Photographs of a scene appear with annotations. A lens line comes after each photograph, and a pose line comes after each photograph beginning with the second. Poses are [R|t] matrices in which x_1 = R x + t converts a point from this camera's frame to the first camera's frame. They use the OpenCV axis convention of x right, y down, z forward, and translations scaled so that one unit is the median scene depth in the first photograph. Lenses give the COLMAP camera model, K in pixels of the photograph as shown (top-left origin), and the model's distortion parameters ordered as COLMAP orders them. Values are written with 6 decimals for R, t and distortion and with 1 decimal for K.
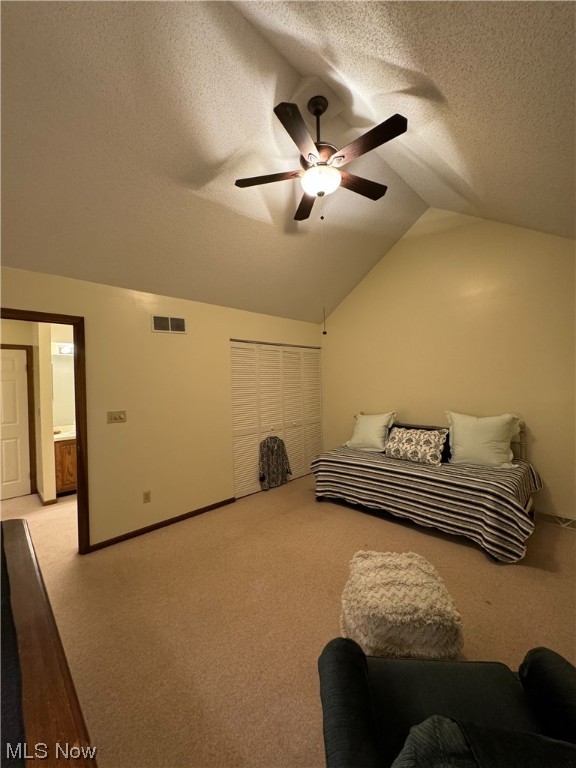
lens RADIAL K [[307.9, 0, 288.3], [0, 307.9, 383.6], [0, 0, 1]] dist [-0.003244, 0.002014]
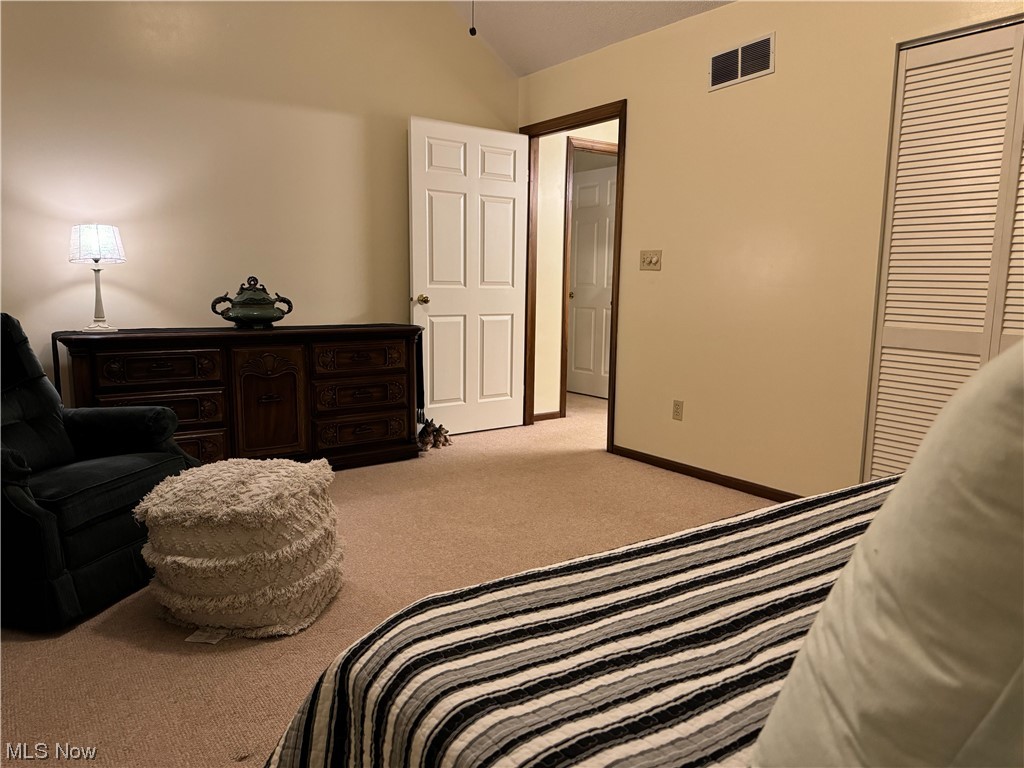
lens RADIAL K [[716.1, 0, 519.7], [0, 716.1, 389.3], [0, 0, 1]] dist [0.072286, -0.096354]
pose [[-0.149224, 0.171511, -0.973815, 0.783813], [-0.019752, 0.984128, 0.176355, 0.099635], [0.988606, 0.045551, -0.143468, 0.835118]]
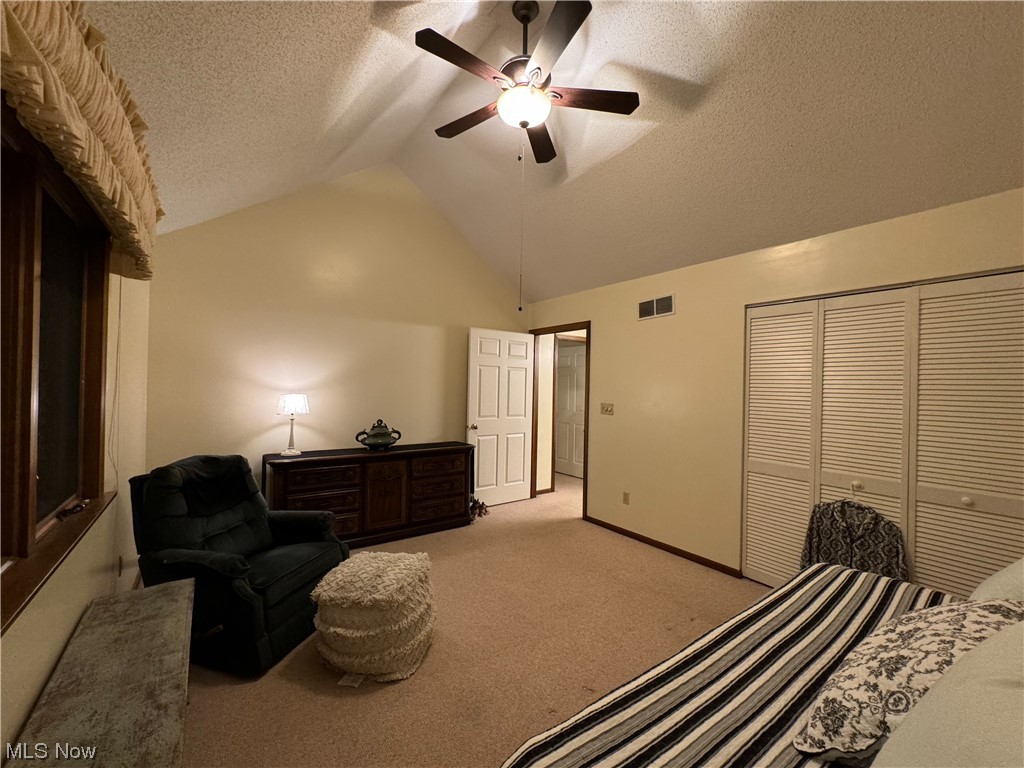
lens RADIAL K [[410.5, 0, 519.0], [0, 410.5, 385.8], [0, 0, 1]] dist [-0.003244, 0.002014]
pose [[-0.140439, 0.018289, -0.989920, 0.763197], [-0.026734, 0.999395, 0.022257, 0.005766], [0.989728, 0.029590, -0.139866, 0.778765]]
